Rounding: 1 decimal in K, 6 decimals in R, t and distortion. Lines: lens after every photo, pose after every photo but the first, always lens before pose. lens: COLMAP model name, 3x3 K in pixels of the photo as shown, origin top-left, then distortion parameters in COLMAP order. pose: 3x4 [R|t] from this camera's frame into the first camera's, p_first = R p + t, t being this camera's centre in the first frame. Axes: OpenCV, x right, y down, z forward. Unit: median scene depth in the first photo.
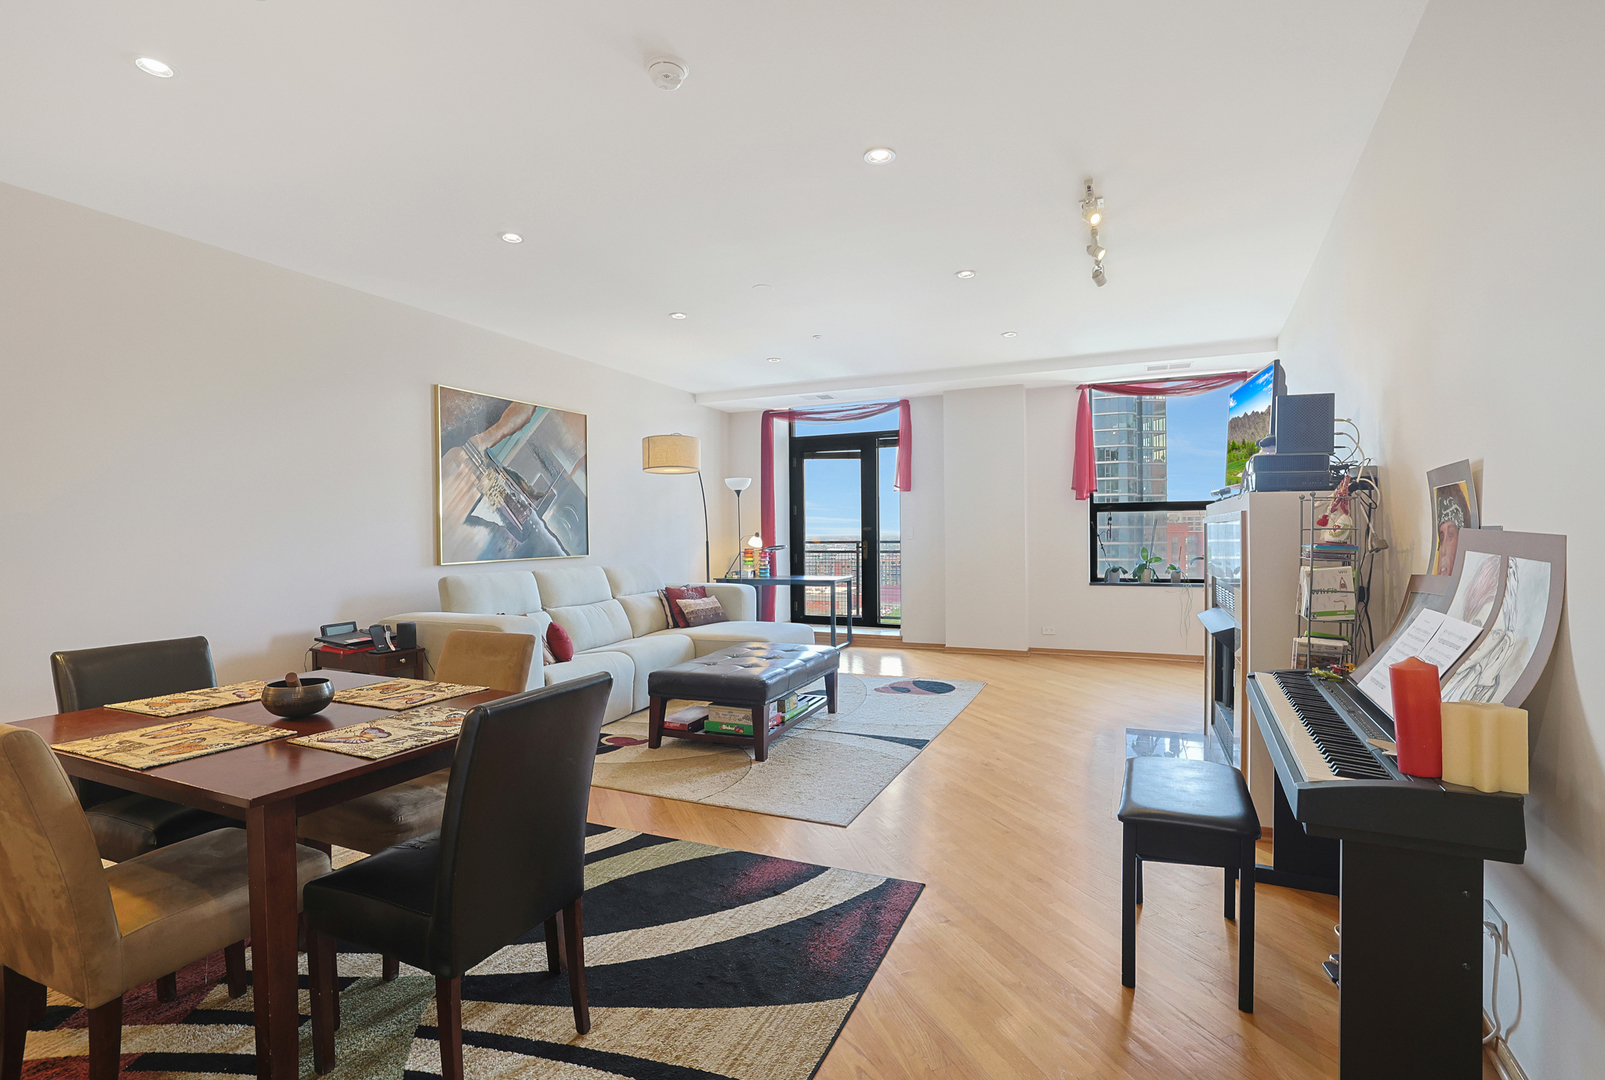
lens RADIAL K [[741.6, 0, 800.5], [0, 741.6, 548.3], [0, 0, 1]] dist [-0.017478, 0.000235]
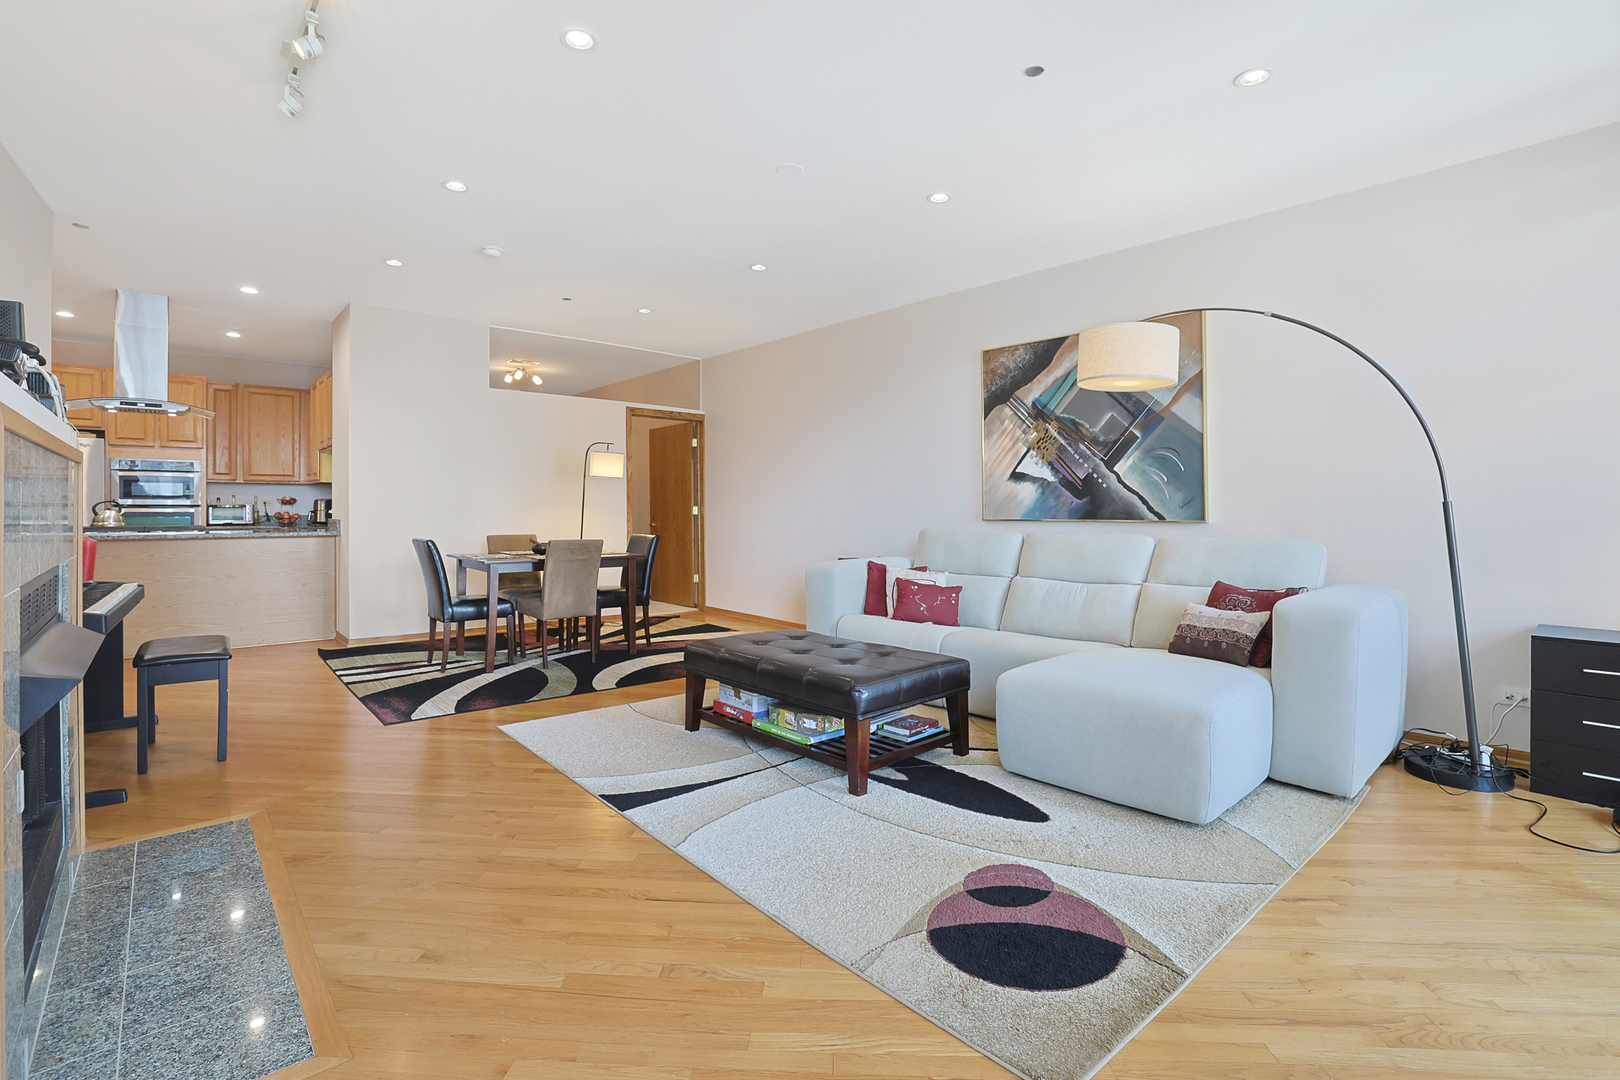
lens RADIAL K [[757.0, 0, 811.9], [0, 757.0, 511.6], [0, 0, 1]] dist [-0.014503, 0.006659]
pose [[-0.426369, 0.012249, -0.904466, 0.521231], [-0.017924, 0.999598, 0.021987, -0.008735], [0.904372, 0.025586, -0.425978, 1.086976]]
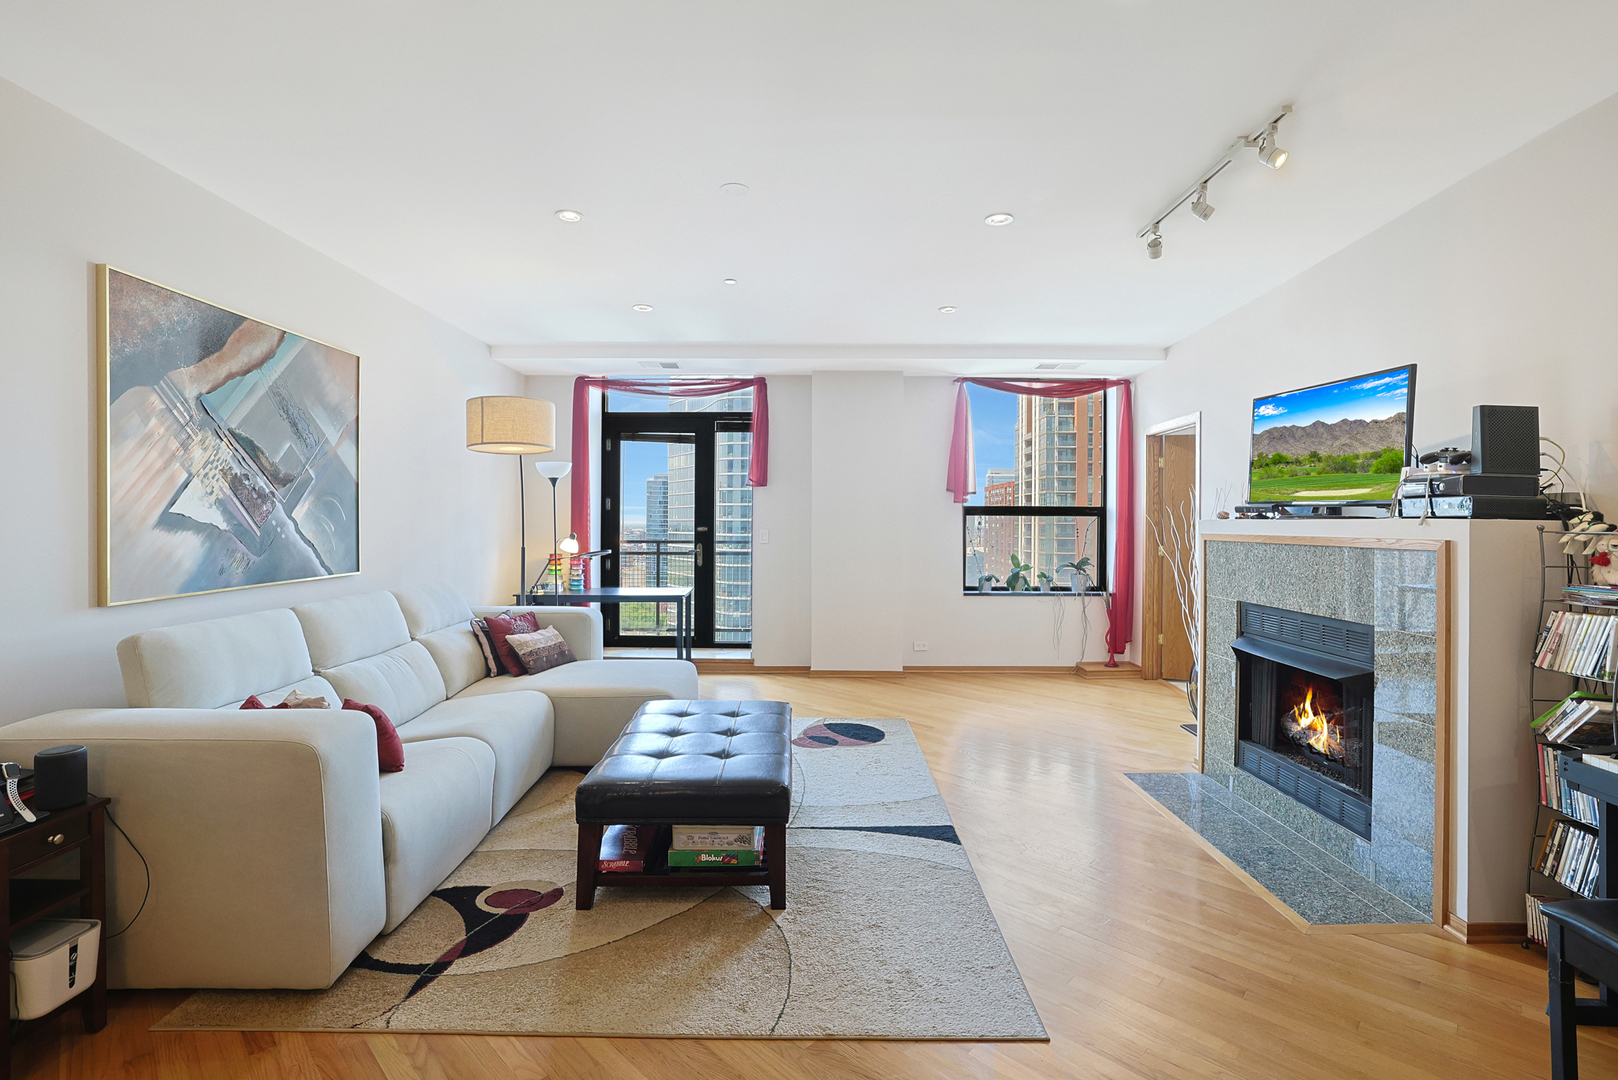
lens RADIAL K [[756.1, 0, 806.3], [0, 756.1, 531.8], [0, 0, 1]] dist [-0.014503, 0.006659]
pose [[0.919788, 0.009545, 0.392299, -0.208414], [-0.006970, 0.999944, -0.007988, -0.026440], [-0.392353, 0.004613, 0.919803, 0.270811]]
